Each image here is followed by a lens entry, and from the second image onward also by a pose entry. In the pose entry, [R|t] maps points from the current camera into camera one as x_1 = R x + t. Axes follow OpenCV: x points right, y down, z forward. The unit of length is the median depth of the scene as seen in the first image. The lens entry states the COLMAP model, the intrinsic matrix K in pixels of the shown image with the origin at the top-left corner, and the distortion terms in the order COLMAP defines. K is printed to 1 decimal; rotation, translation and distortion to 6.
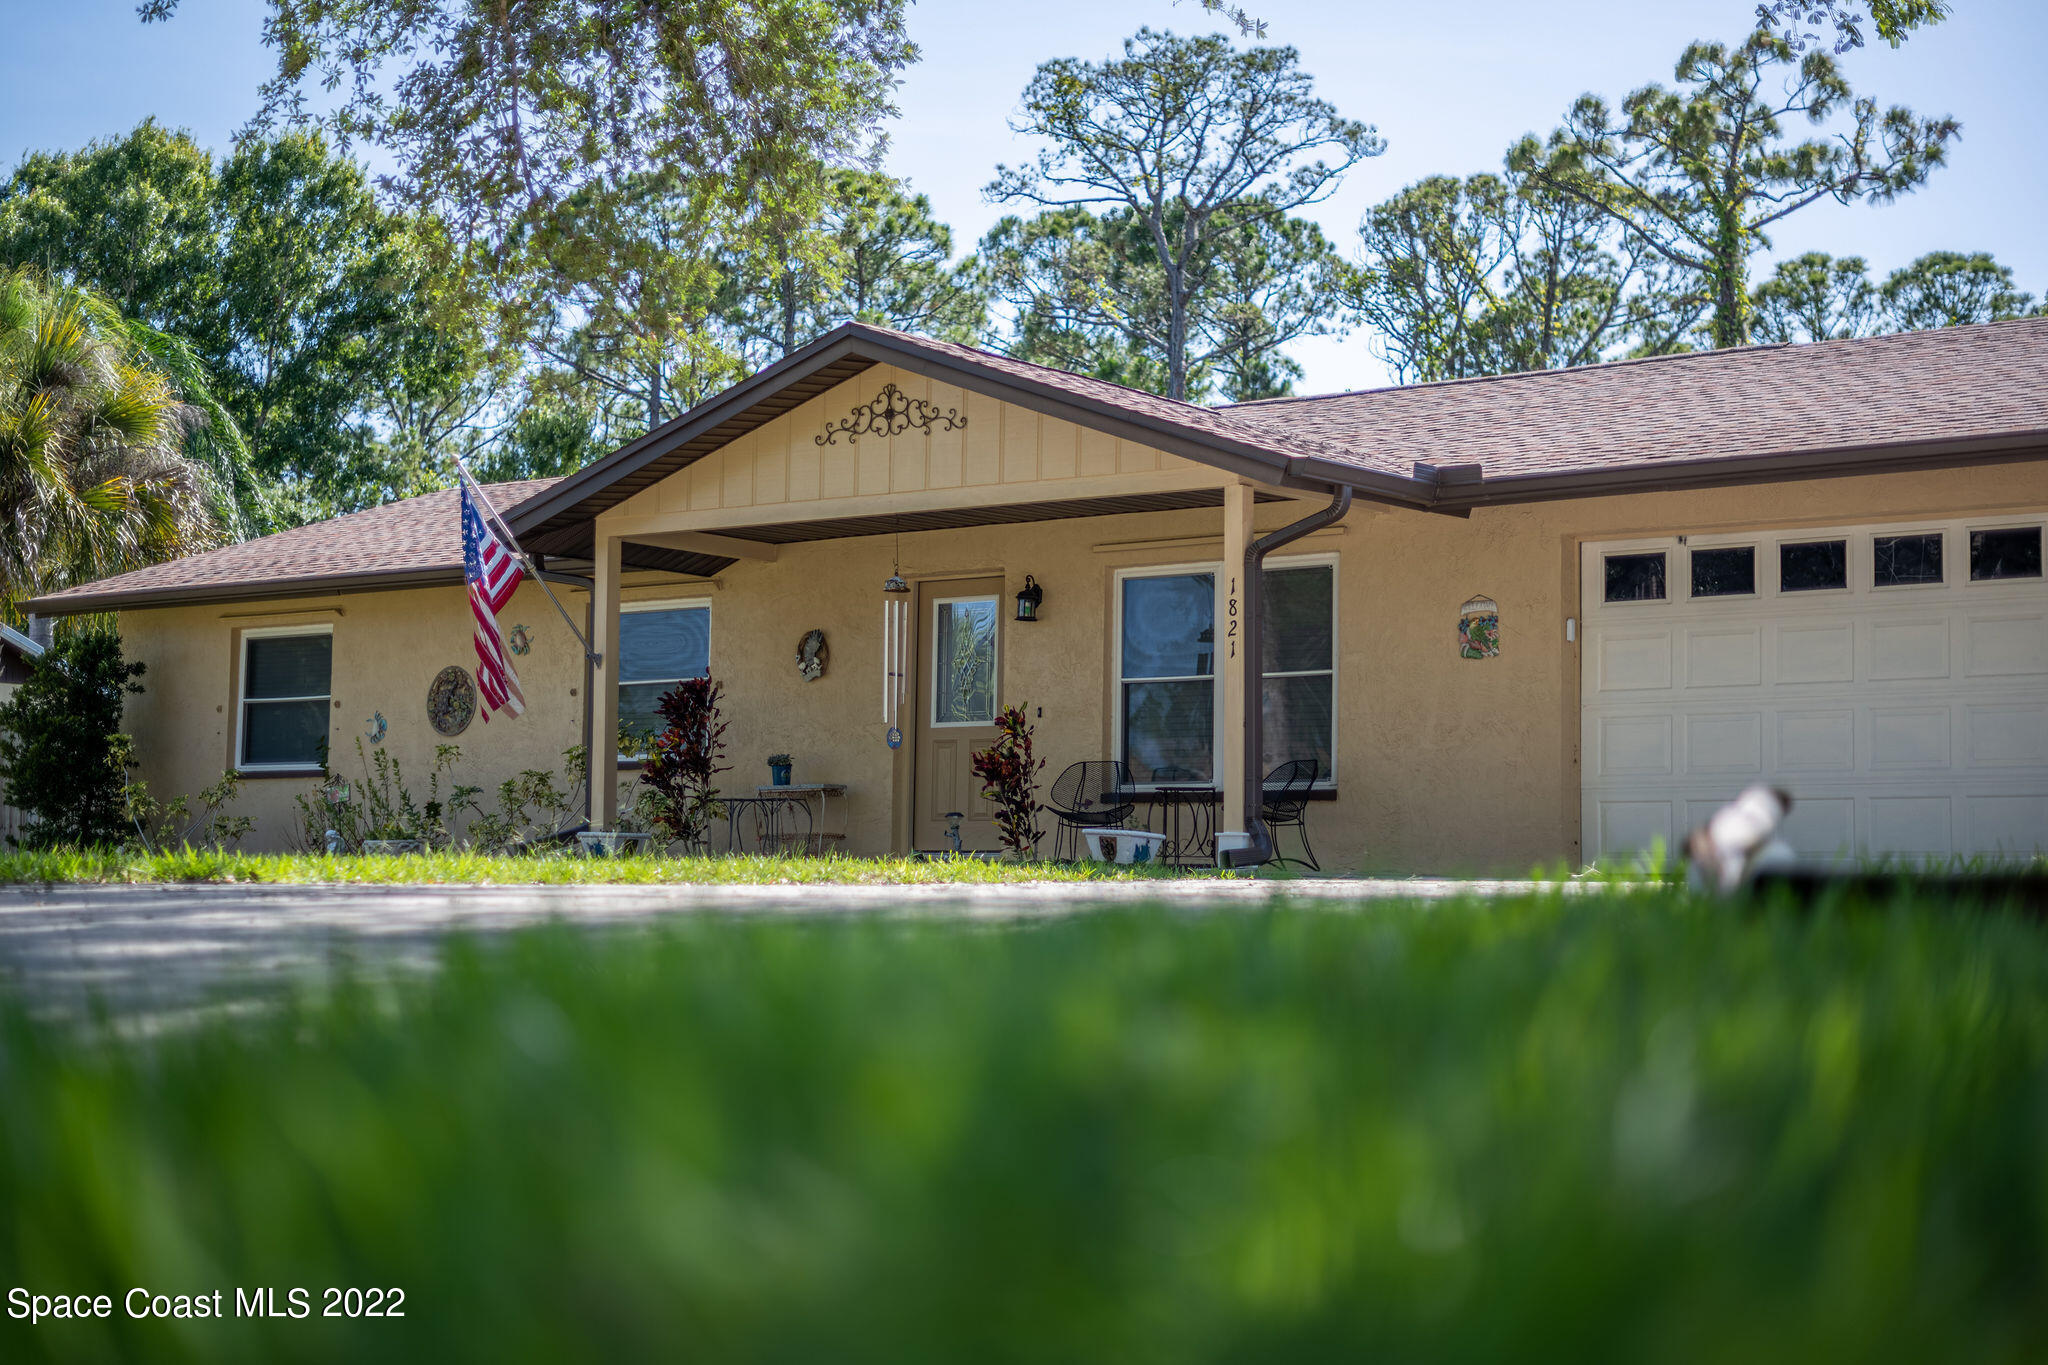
lens RADIAL K [[2857.2, 0, 1024.0], [0, 2857.2, 682.5], [0, 0, 1]] dist [-0.006173, -0.067590]
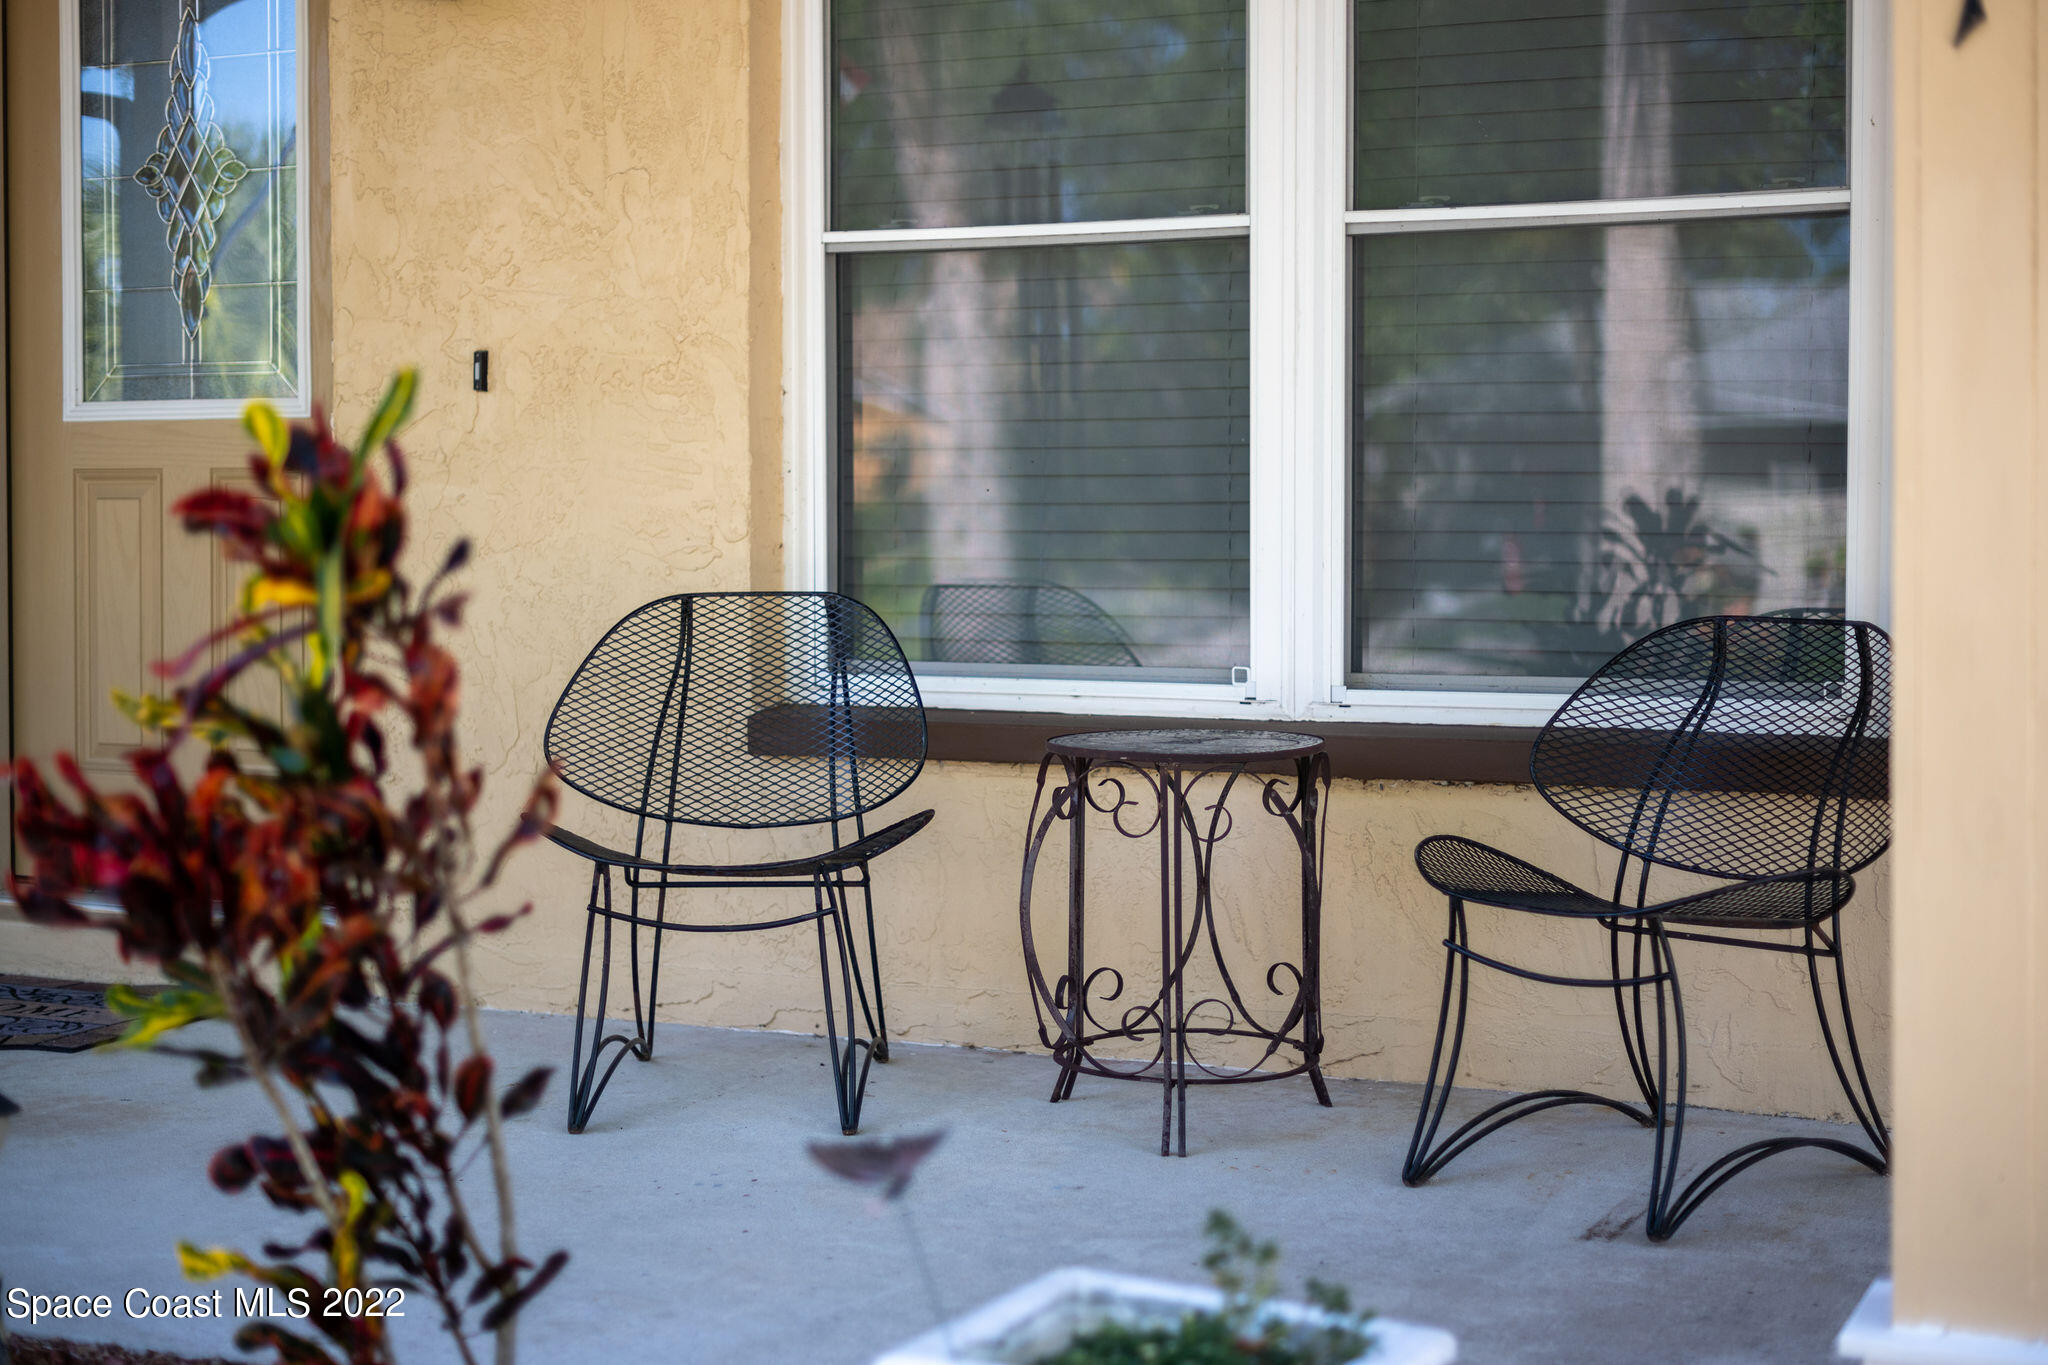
lens RADIAL K [[2857.2, 0, 1024.0], [0, 2857.2, 682.5], [0, 0, 1]] dist [-0.006173, -0.067590]
pose [[0.979626, -0.021708, 0.199655, 0.001622], [-0.007328, 0.989615, 0.143555, 0.001384], [-0.200698, -0.142094, 0.969293, 0.761345]]
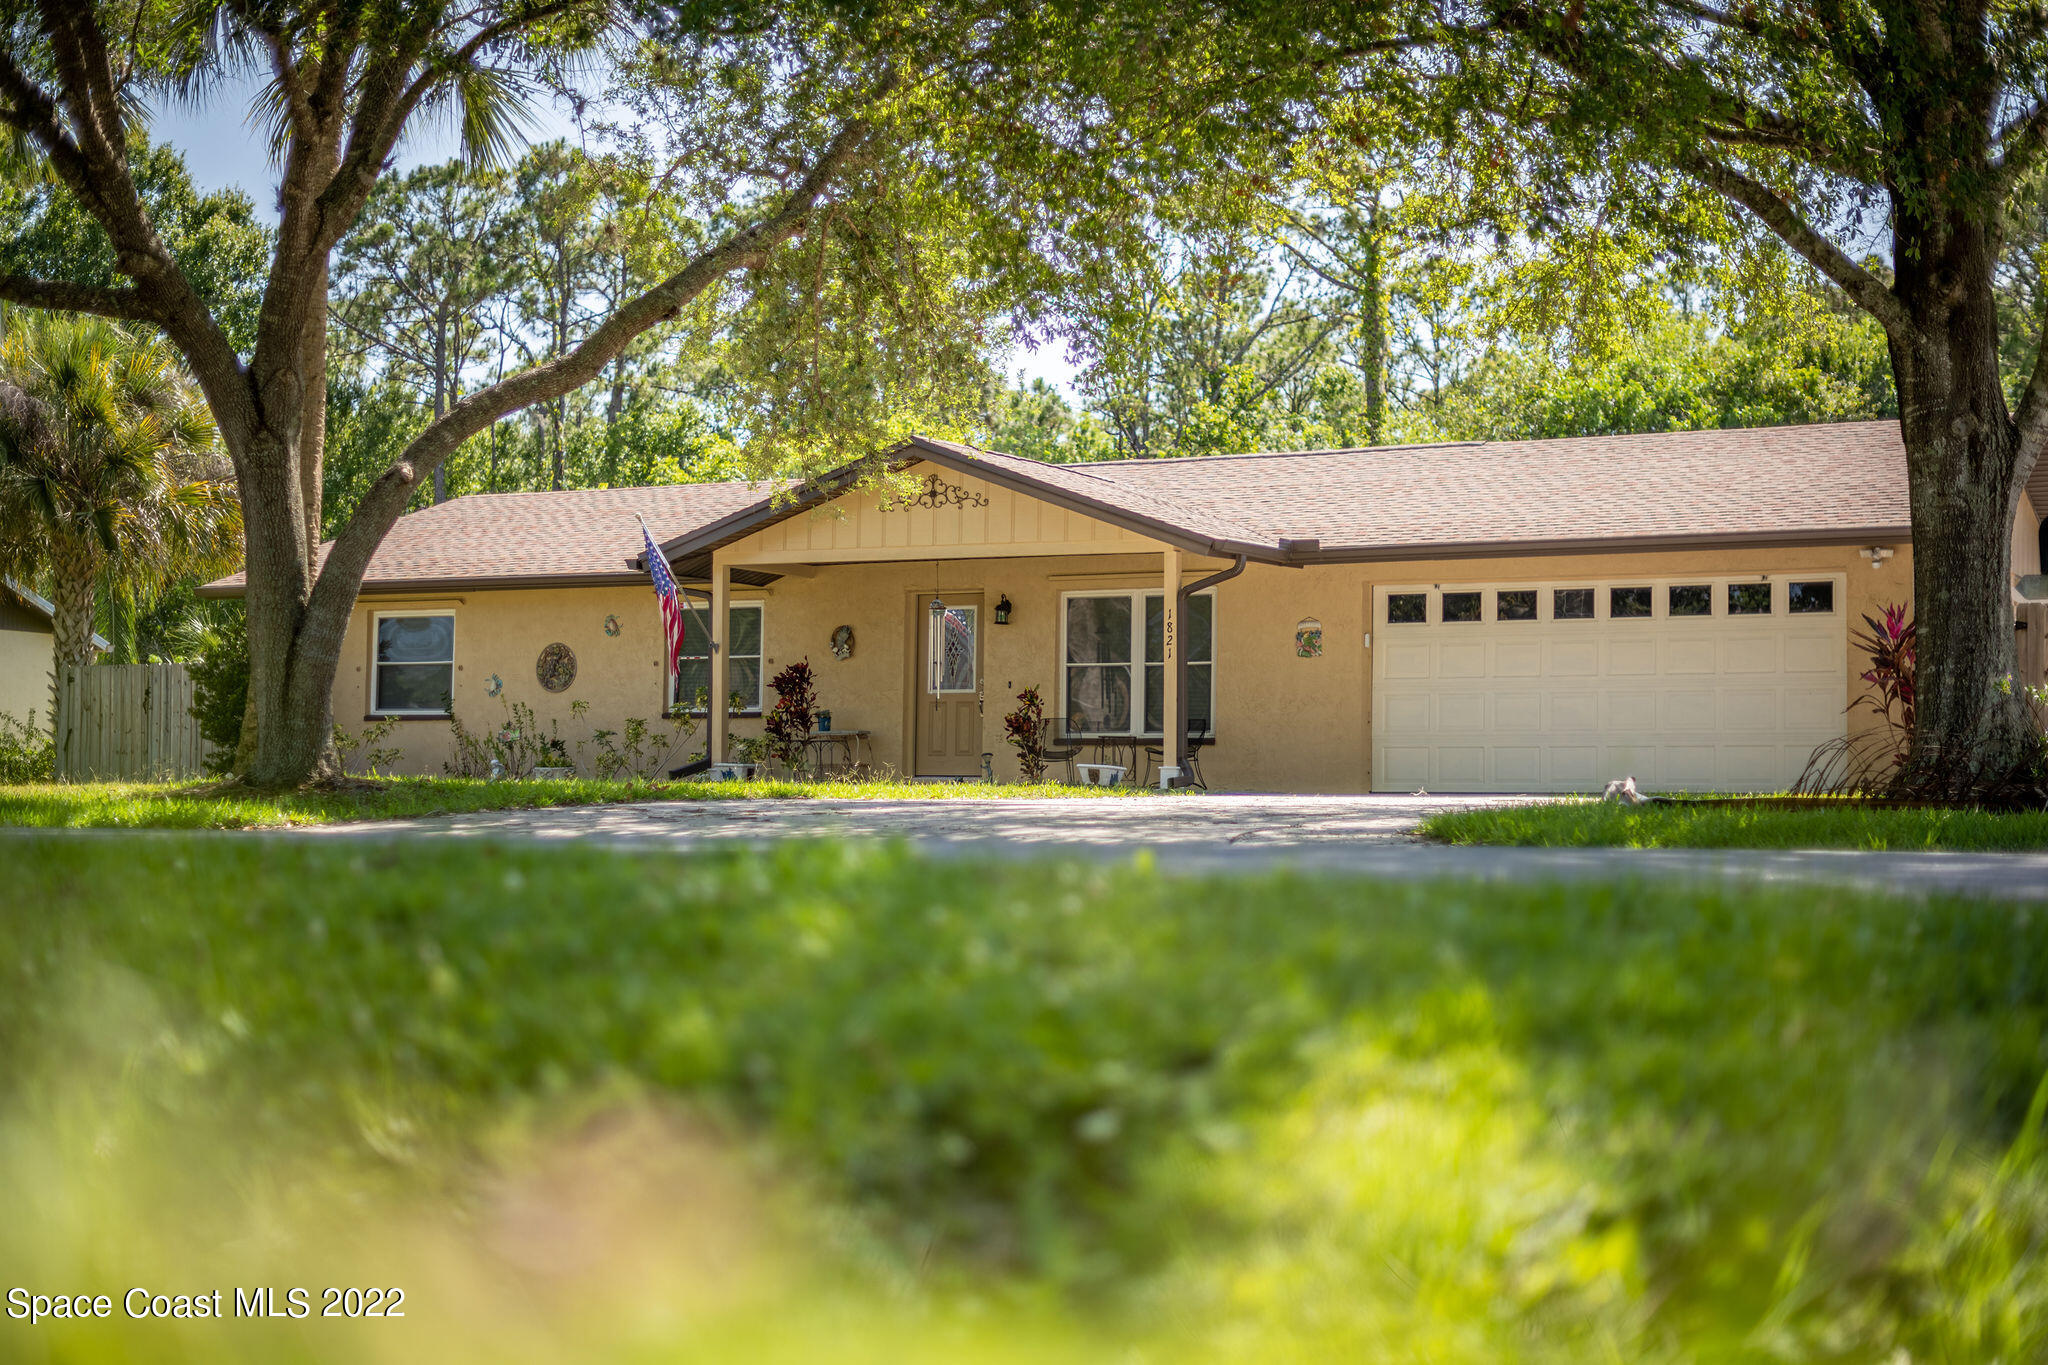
lens RADIAL K [[2857.2, 0, 1024.0], [0, 2857.2, 682.5], [0, 0, 1]] dist [-0.006173, -0.067590]
pose [[0.989470, 0.006176, 0.144608, -0.211793], [-0.010698, 0.999477, 0.030520, -0.038064], [-0.144344, -0.031745, 0.989018, -0.515344]]
